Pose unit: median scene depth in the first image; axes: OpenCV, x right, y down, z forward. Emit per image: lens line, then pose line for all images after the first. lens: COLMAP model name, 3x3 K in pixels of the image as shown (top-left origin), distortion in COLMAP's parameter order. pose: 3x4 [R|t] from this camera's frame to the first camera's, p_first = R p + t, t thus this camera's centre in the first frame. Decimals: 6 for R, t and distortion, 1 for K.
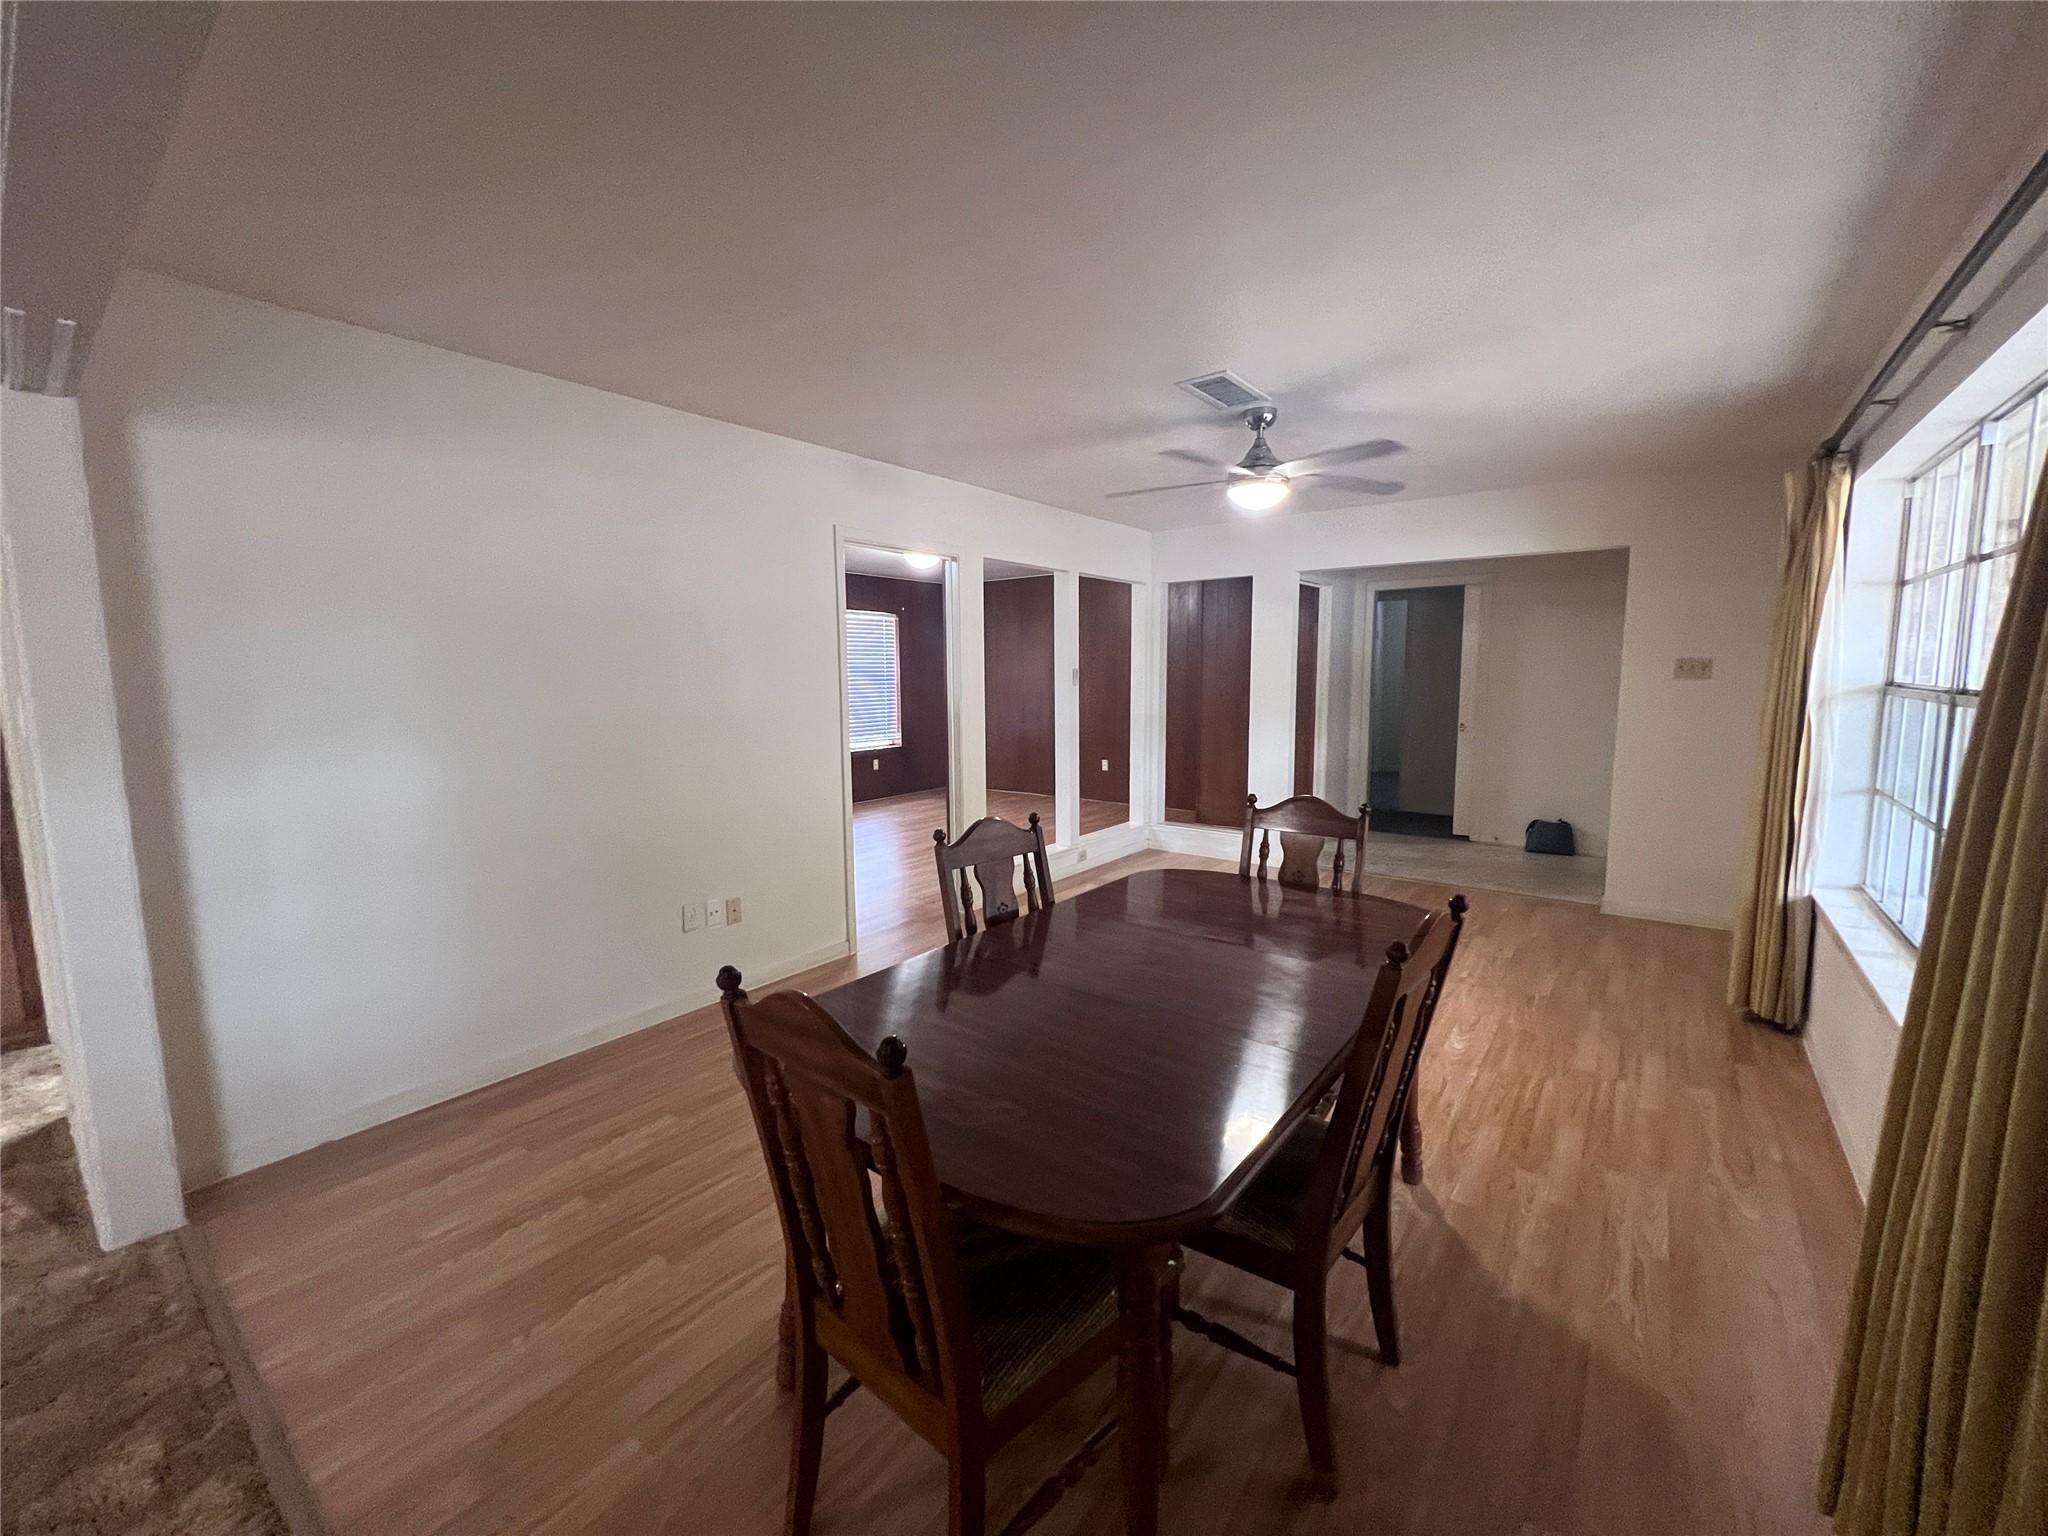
lens RADIAL K [[819.0, 0, 1017.3], [0, 819.0, 760.4], [0, 0, 1]] dist [-0.001304, 0.000583]
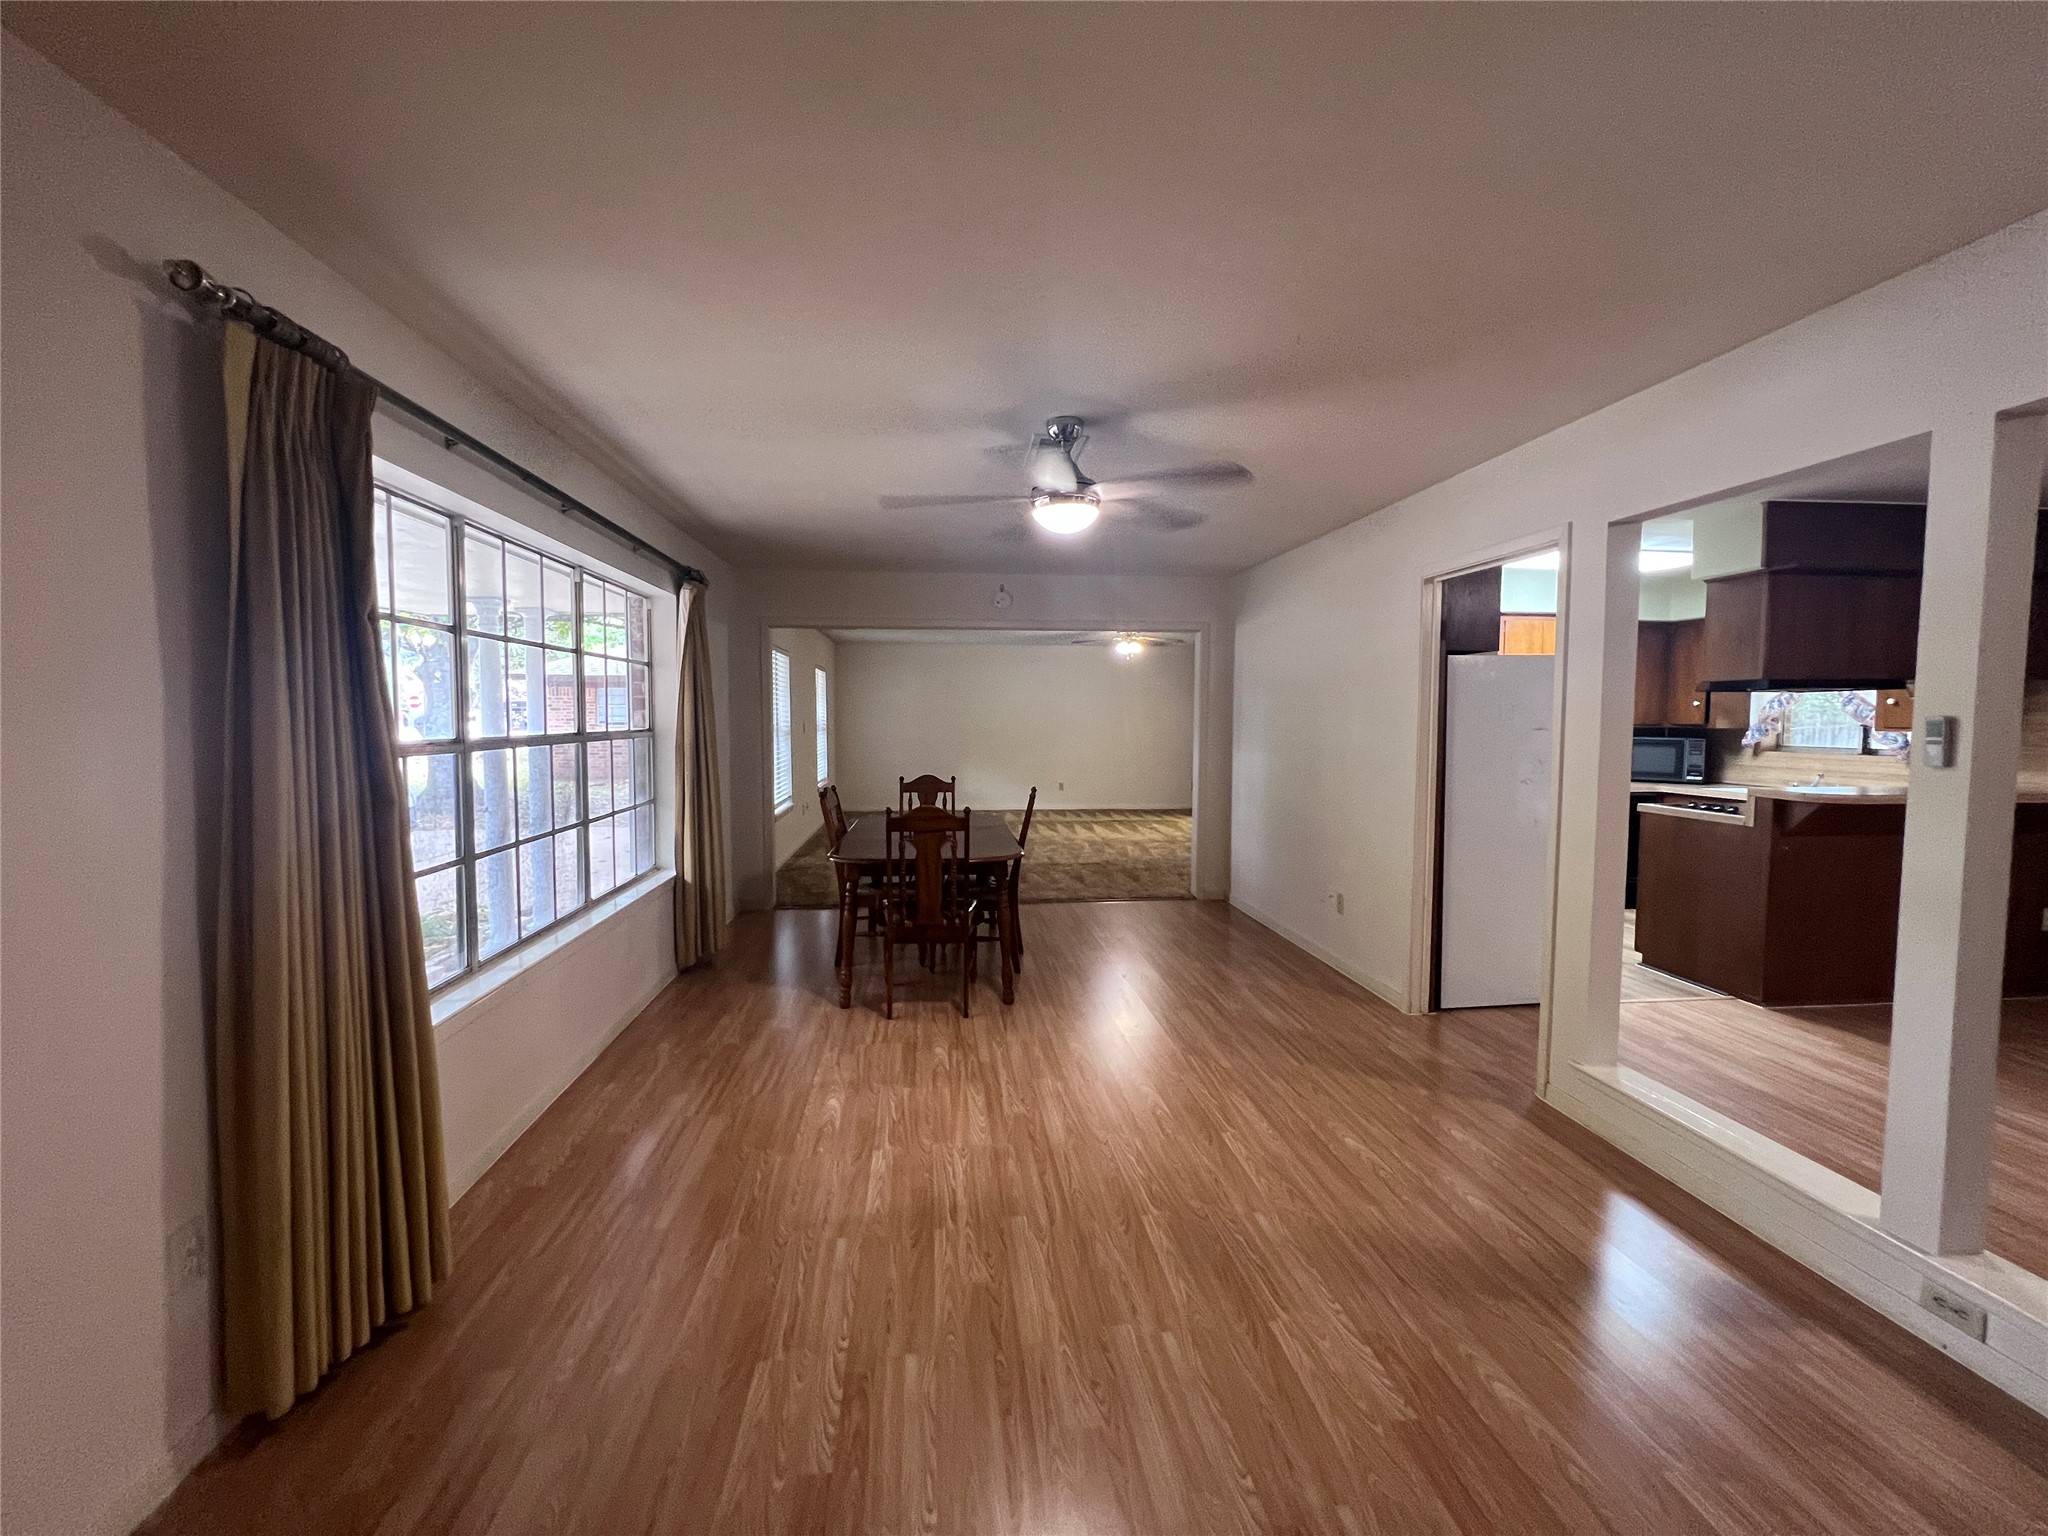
lens RADIAL K [[819.0, 0, 1017.0], [0, 819.0, 765.2], [0, 0, 1]] dist [-0.001304, 0.000583]
pose [[-0.719871, 0.049185, -0.692363, 1.123384], [-0.072346, 0.986736, 0.145319, -0.223707], [0.690327, 0.154701, -0.706765, 1.929144]]
